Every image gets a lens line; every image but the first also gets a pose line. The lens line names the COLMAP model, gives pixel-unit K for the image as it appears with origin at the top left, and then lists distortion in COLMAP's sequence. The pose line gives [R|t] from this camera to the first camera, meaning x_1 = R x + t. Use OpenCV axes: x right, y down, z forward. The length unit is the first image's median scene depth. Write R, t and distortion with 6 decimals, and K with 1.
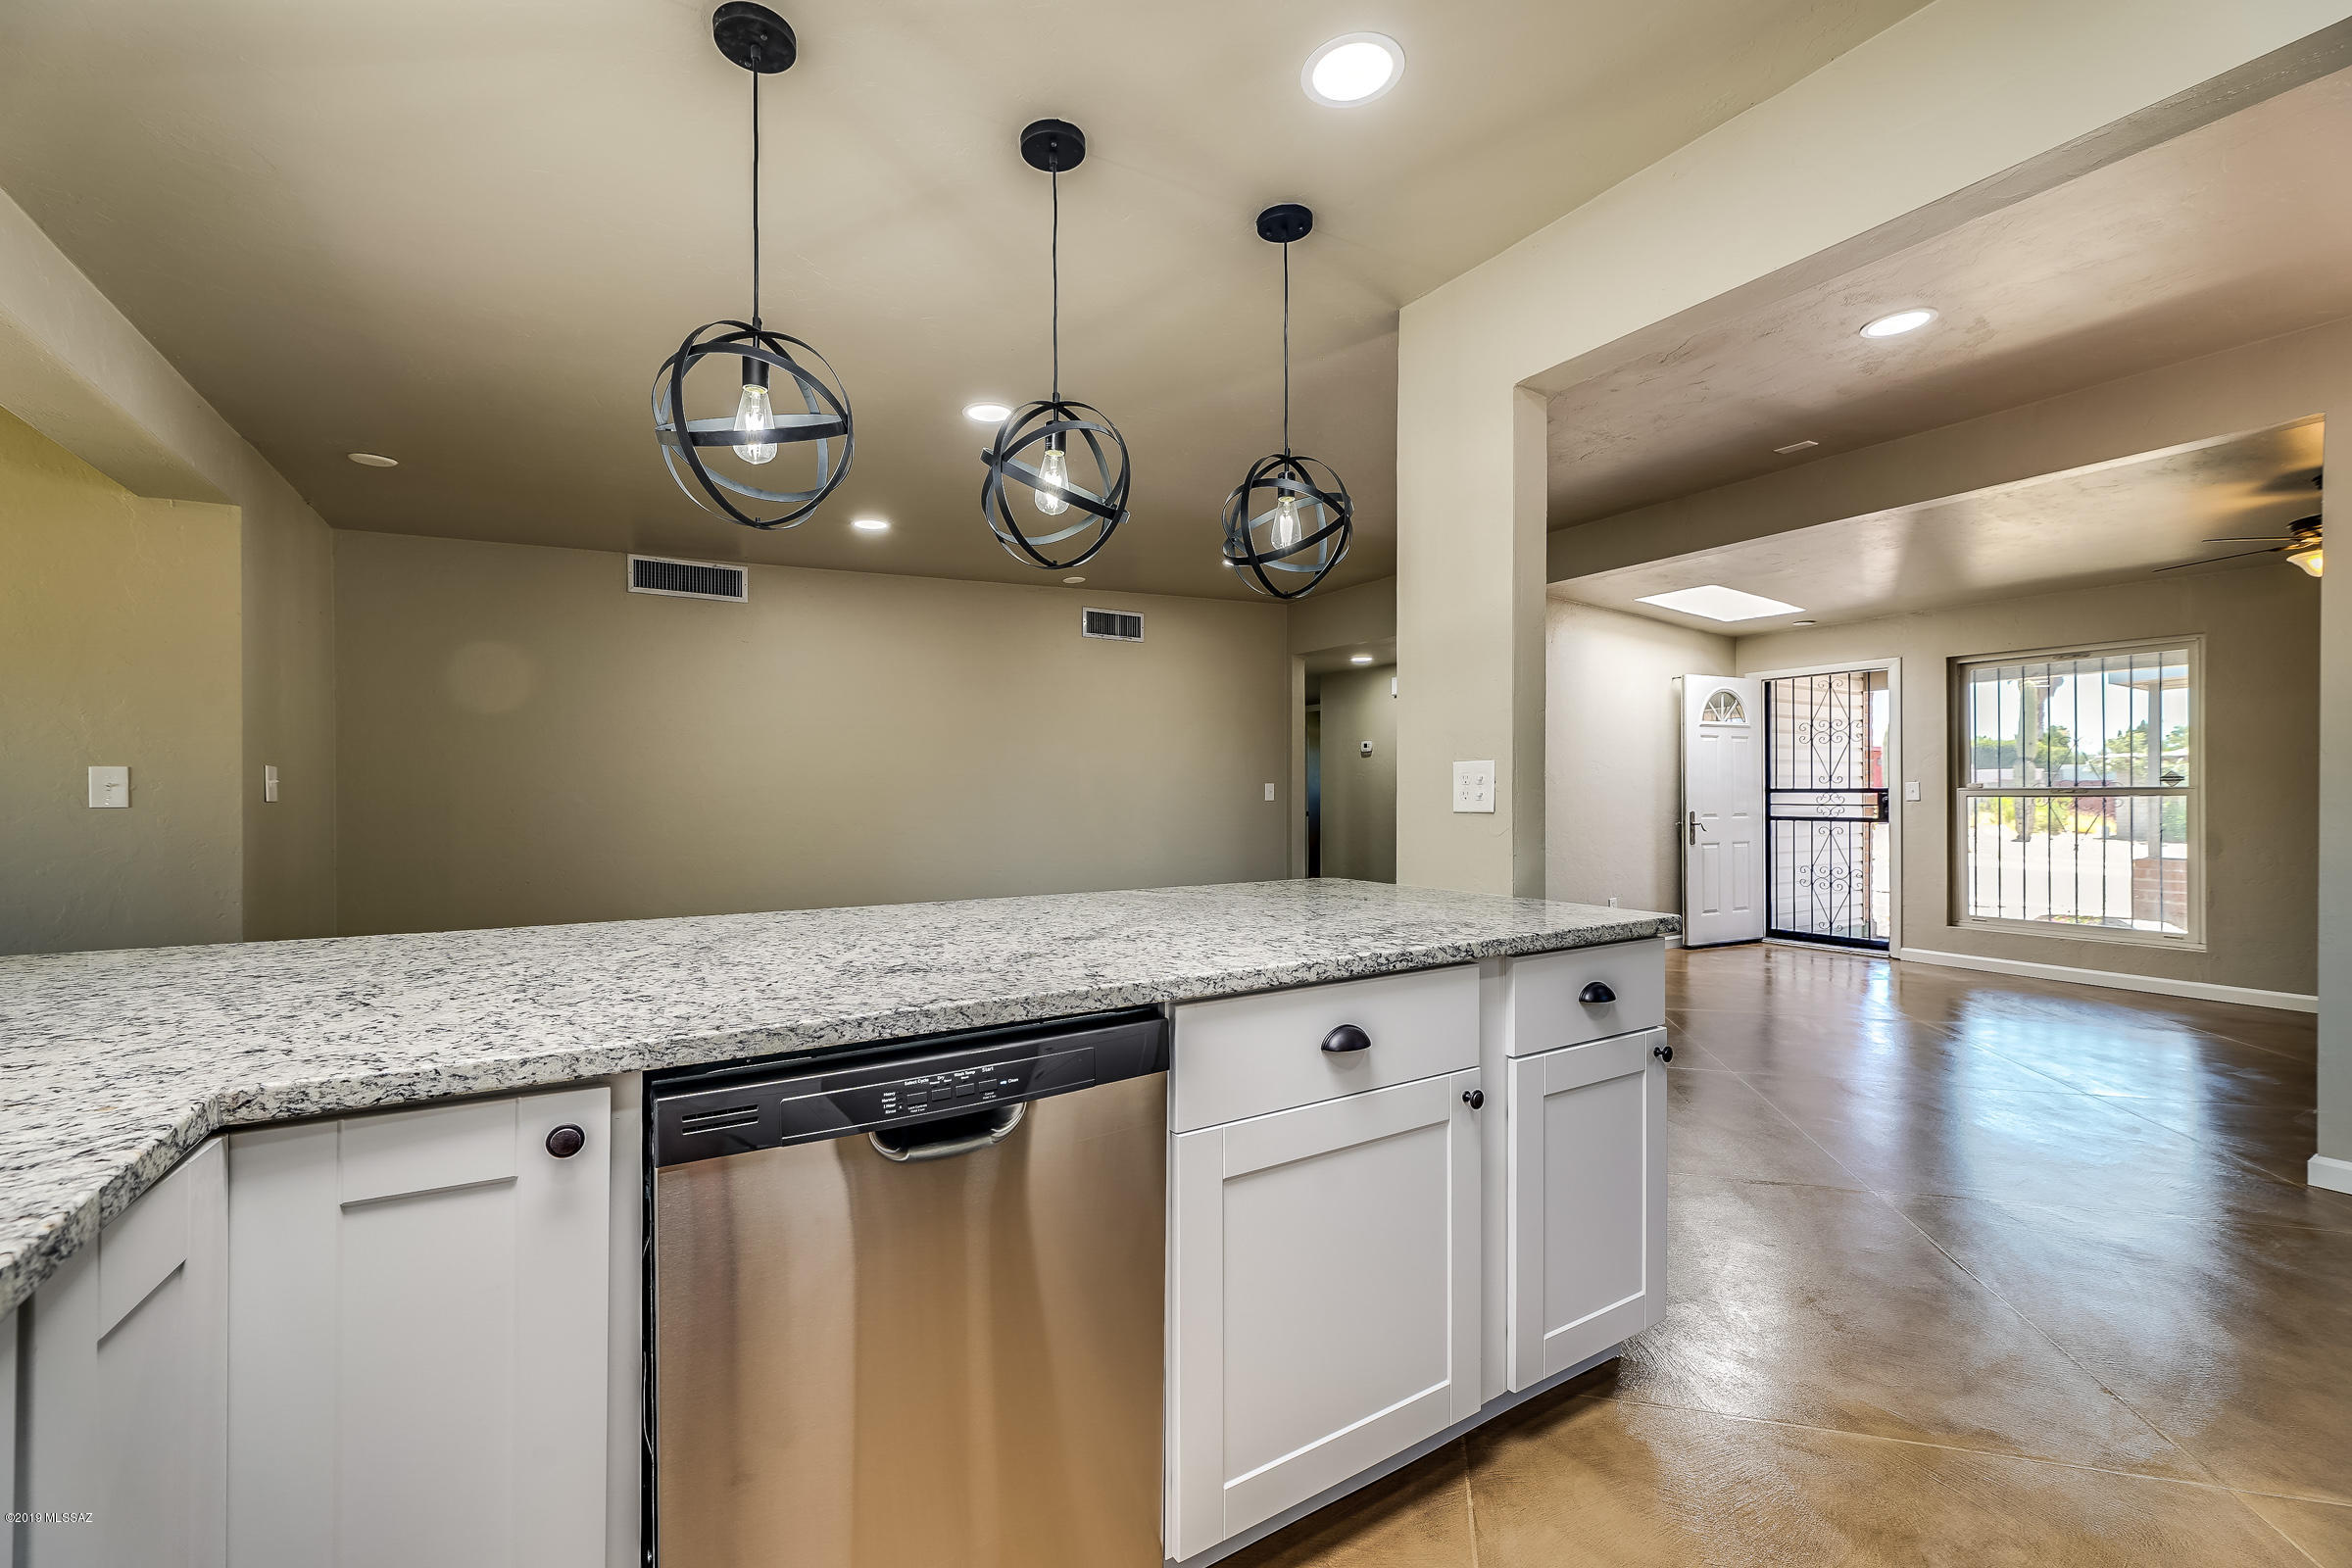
lens RADIAL K [[957.4, 0, 1171.7], [0, 957.4, 797.9], [0, 0, 1]] dist [0.001679, 0.000250]
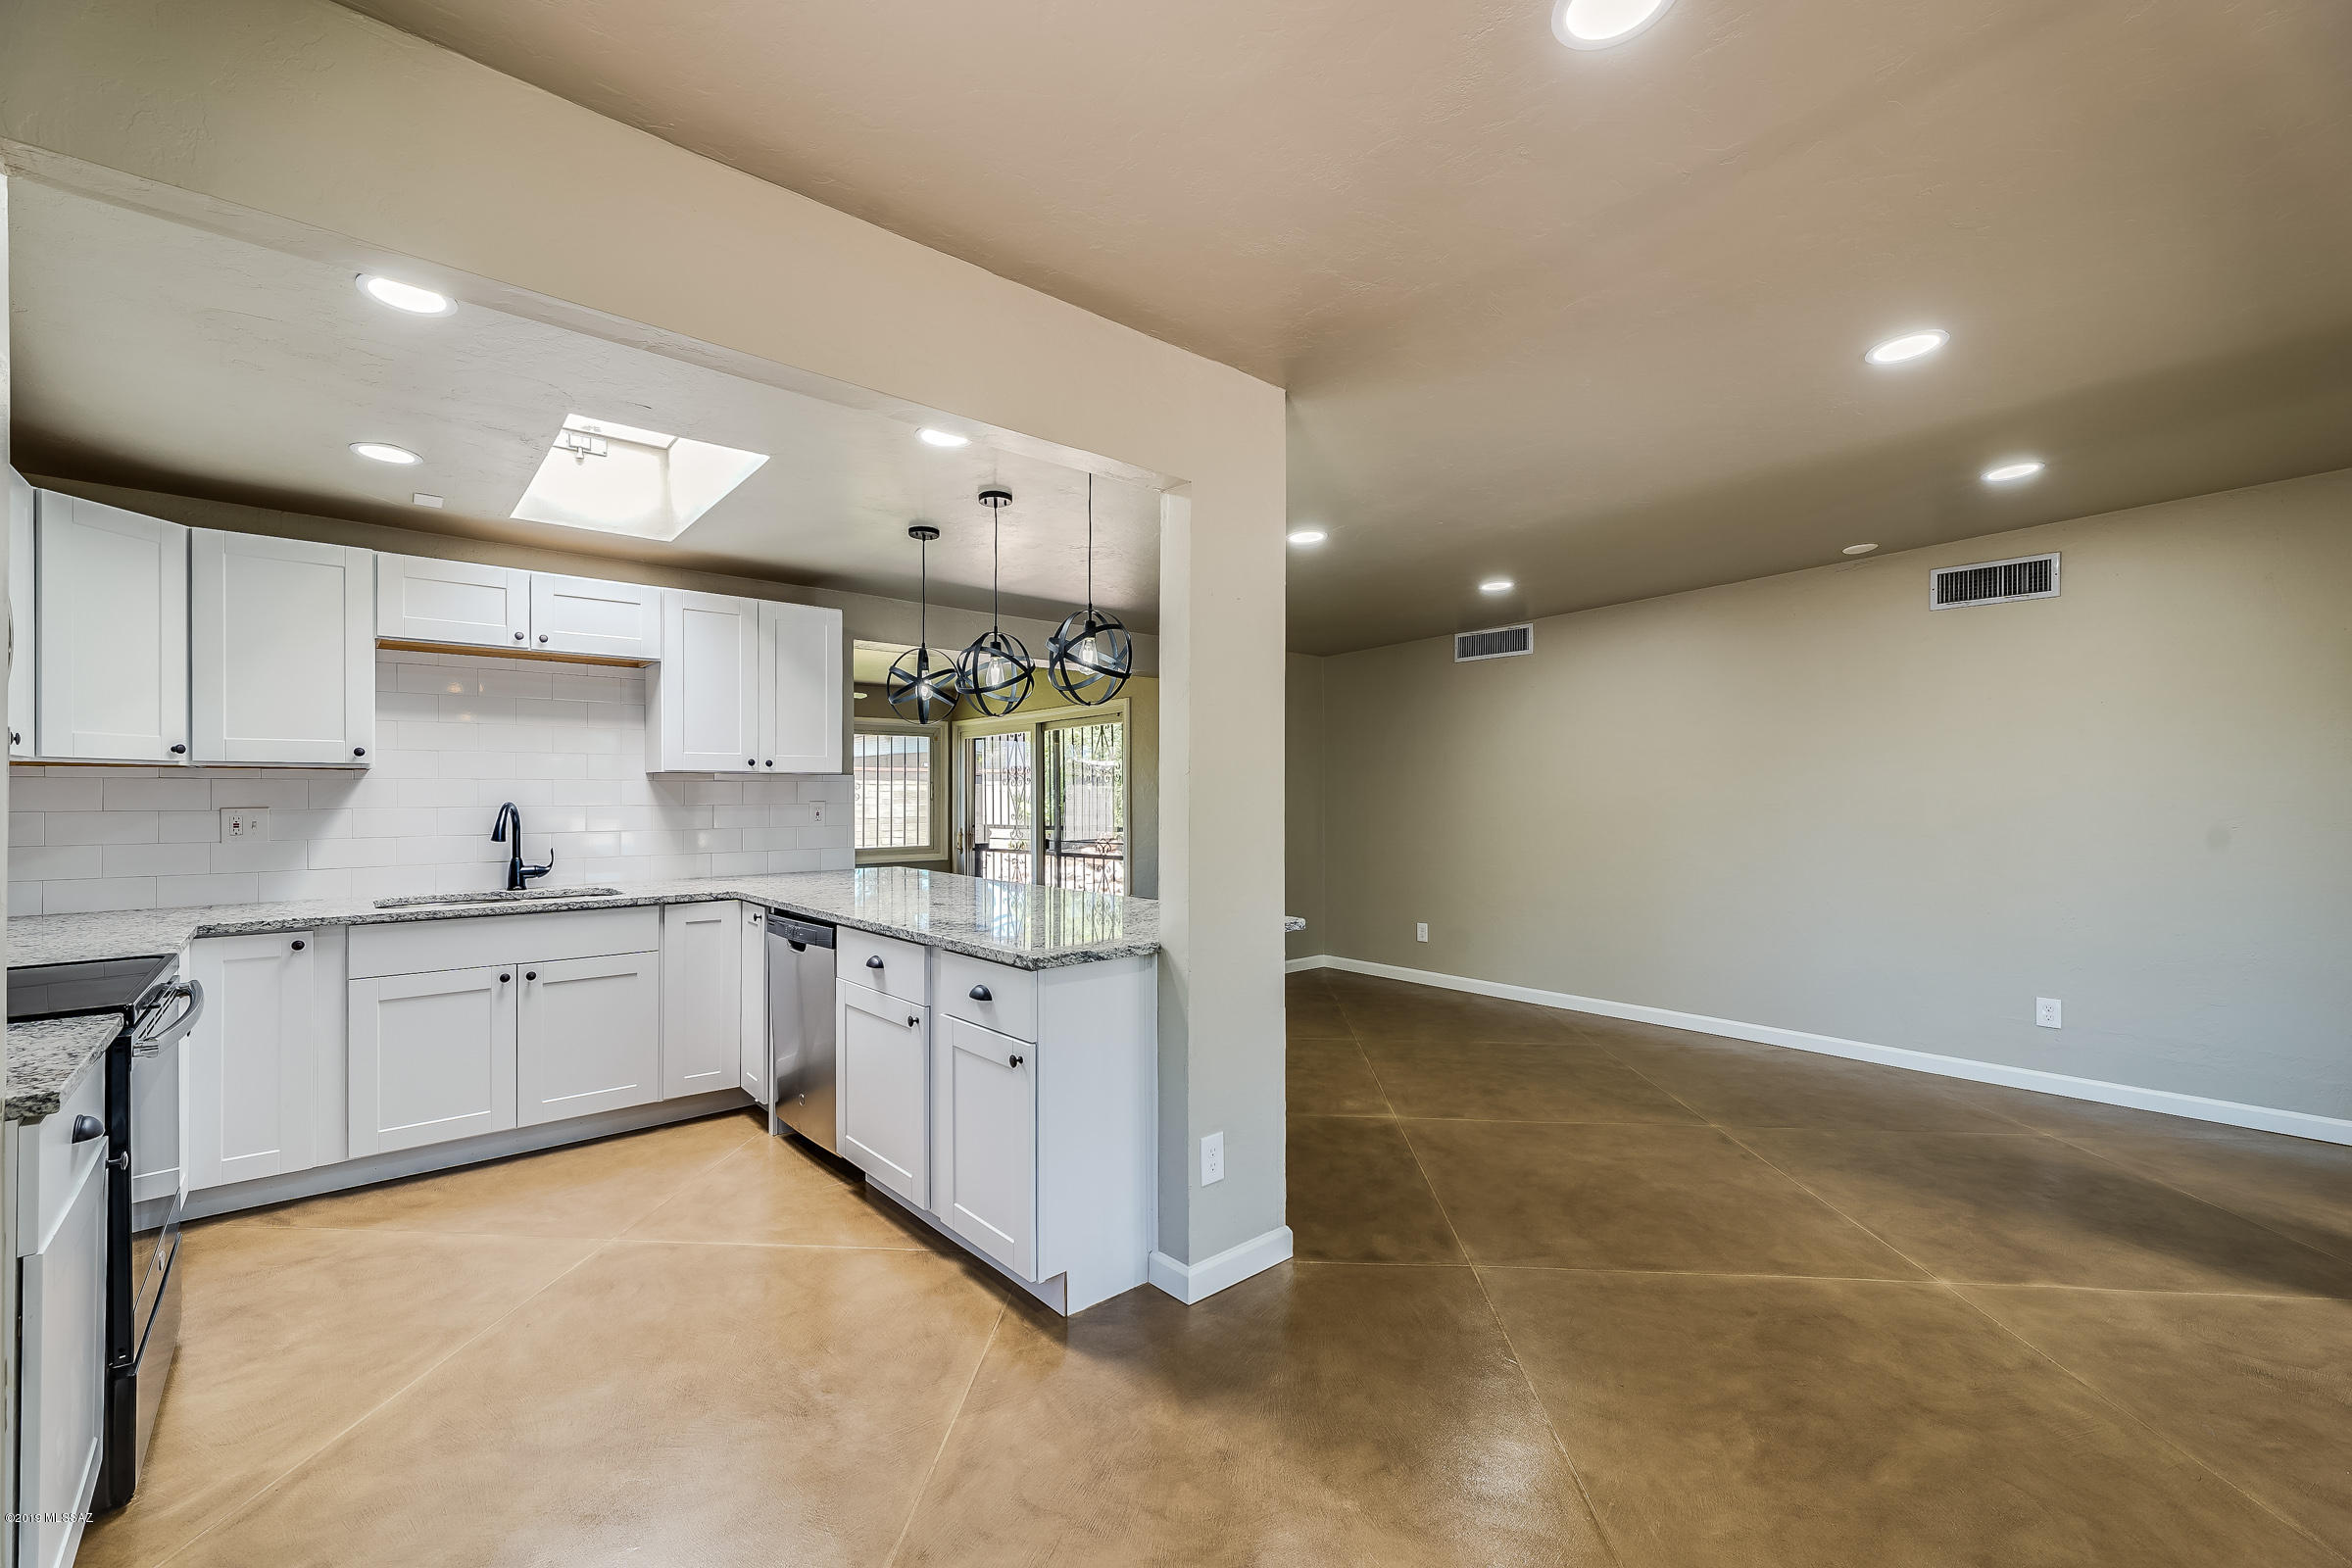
lens RADIAL K [[985.7, 0, 1176.0], [0, 985.7, 784.0], [0, 0, 1]] dist [0.001615, 0.000214]
pose [[0.168919, -0.005526, -0.985614, 0.679647], [-0.004246, 0.999971, -0.006334, -0.033852], [0.985621, 0.005254, 0.168891, 0.365314]]
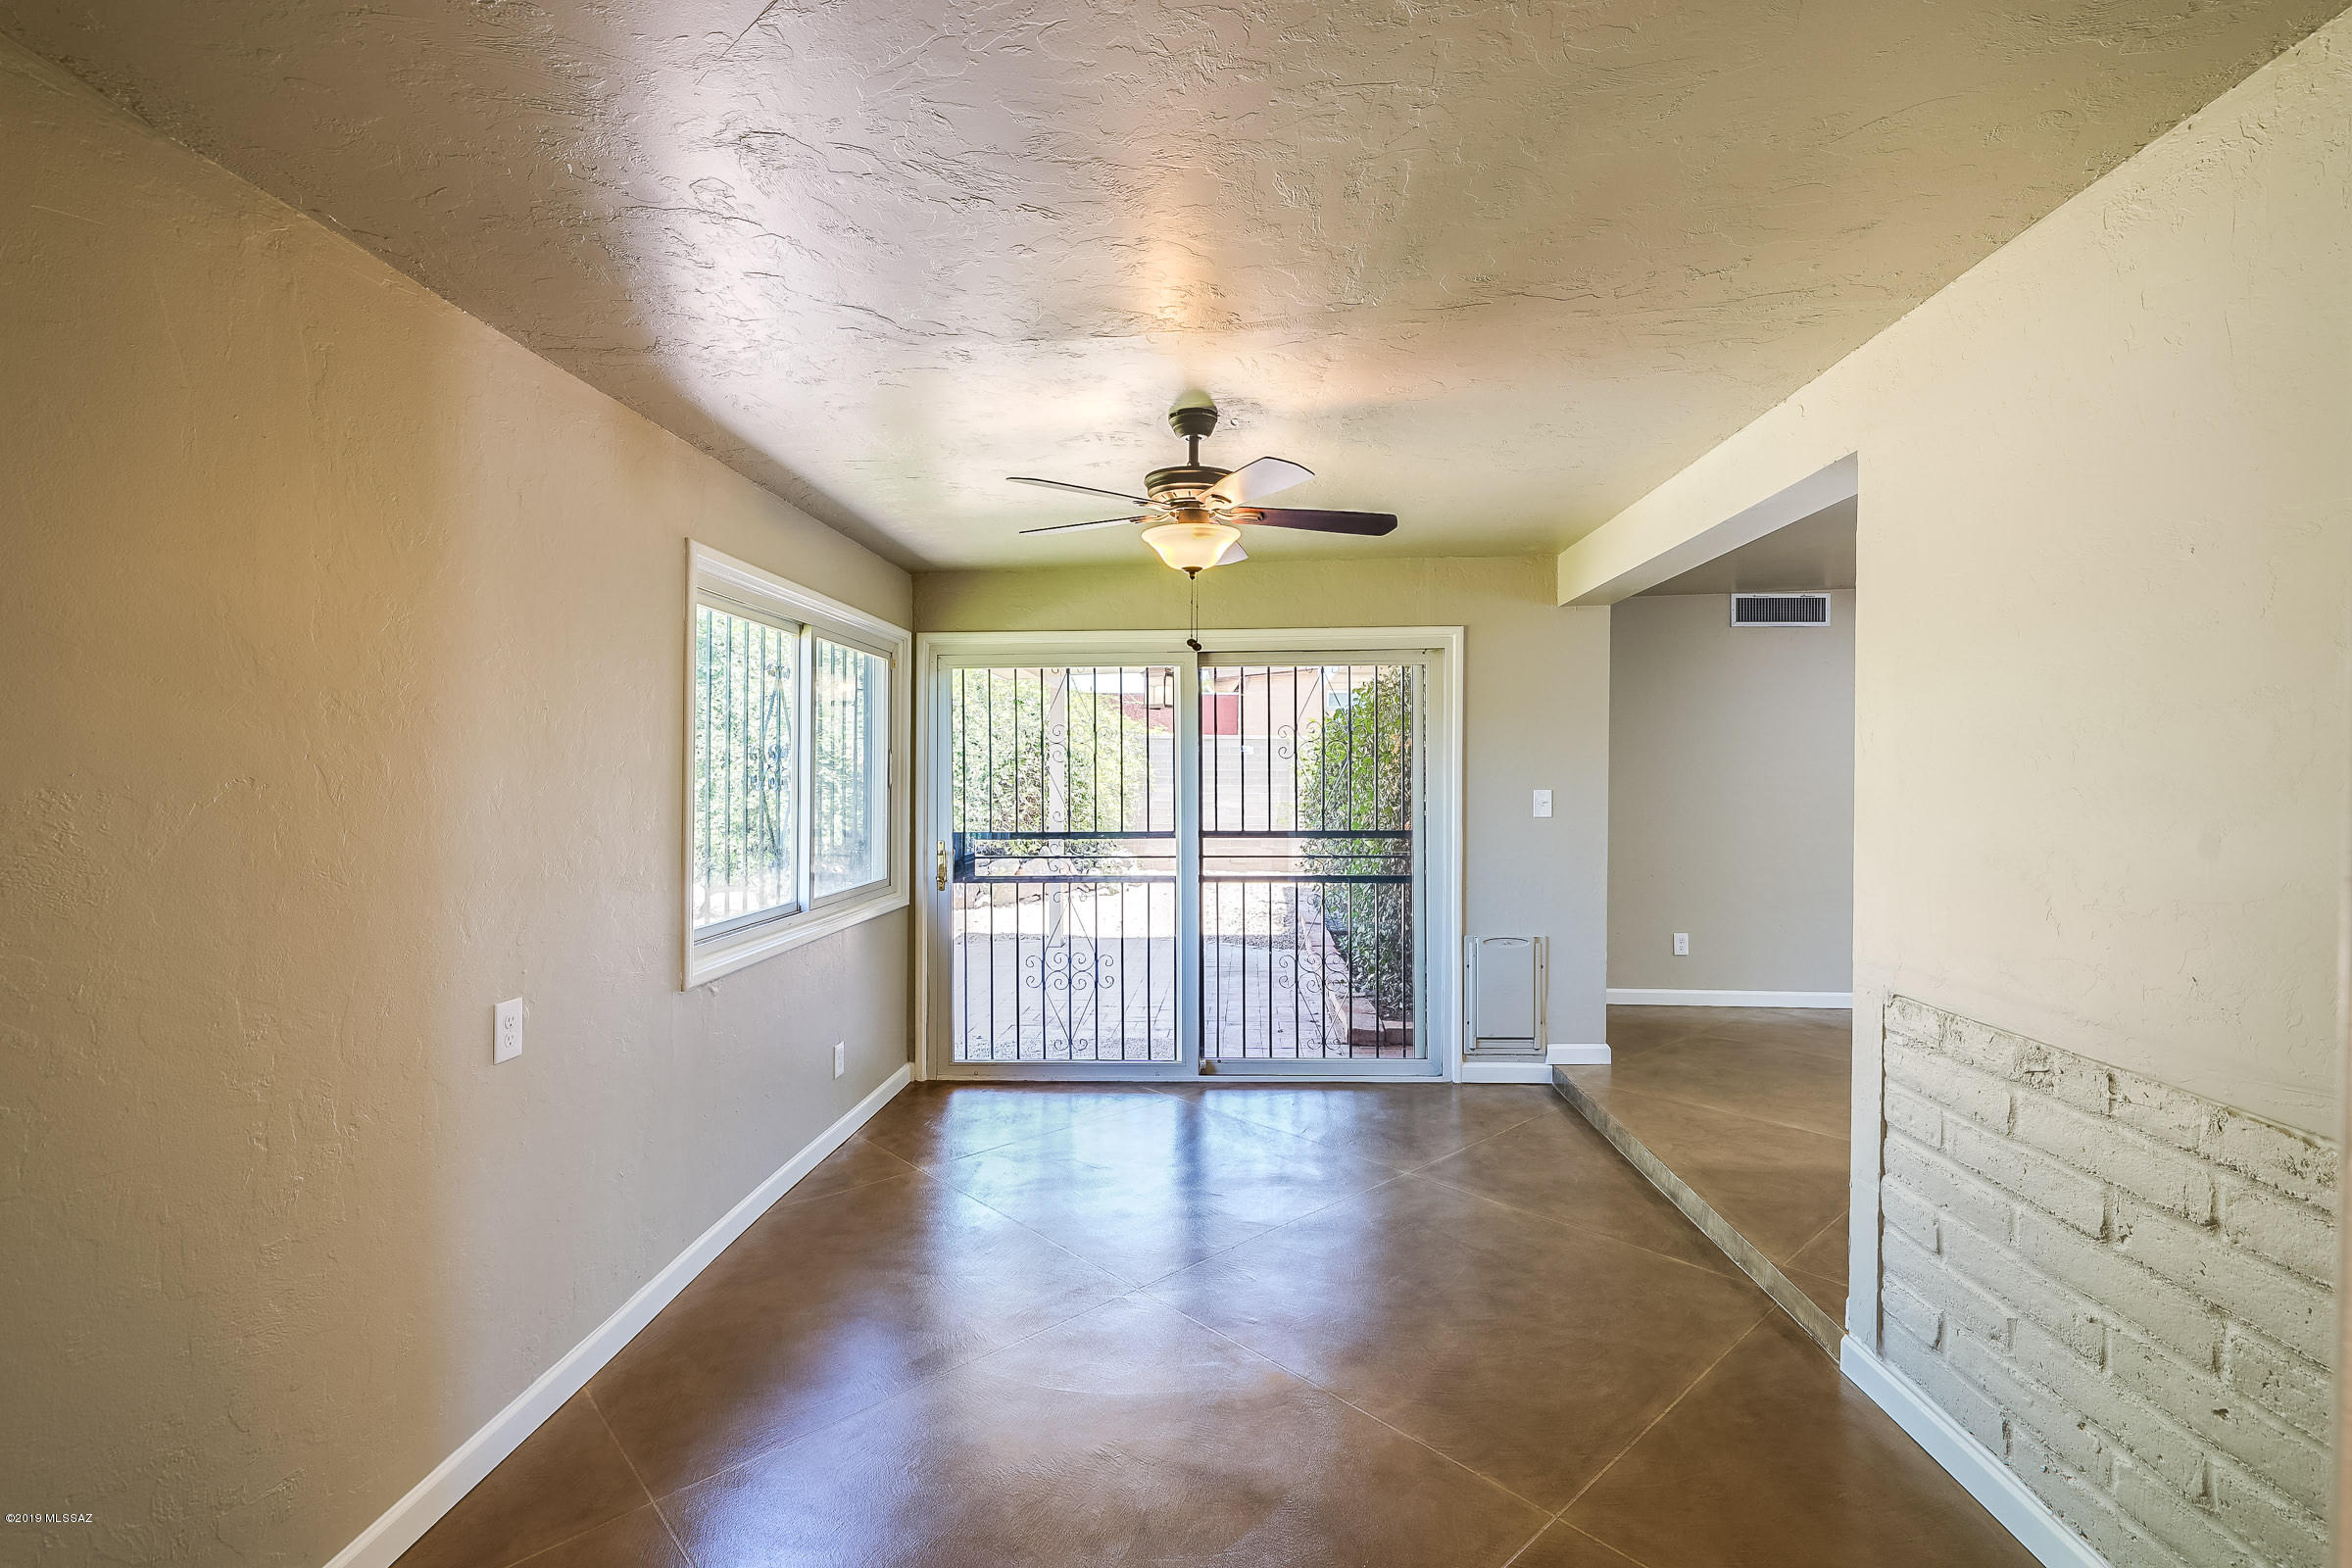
lens RADIAL K [[985.7, 0, 1176.0], [0, 985.7, 784.0], [0, 0, 1]] dist [0.001615, 0.000214]
pose [[0.822117, 0.011452, -0.569203, -0.415765], [-0.011406, 0.999928, 0.003645, -0.022357], [0.569204, 0.003495, 0.822189, -0.330880]]
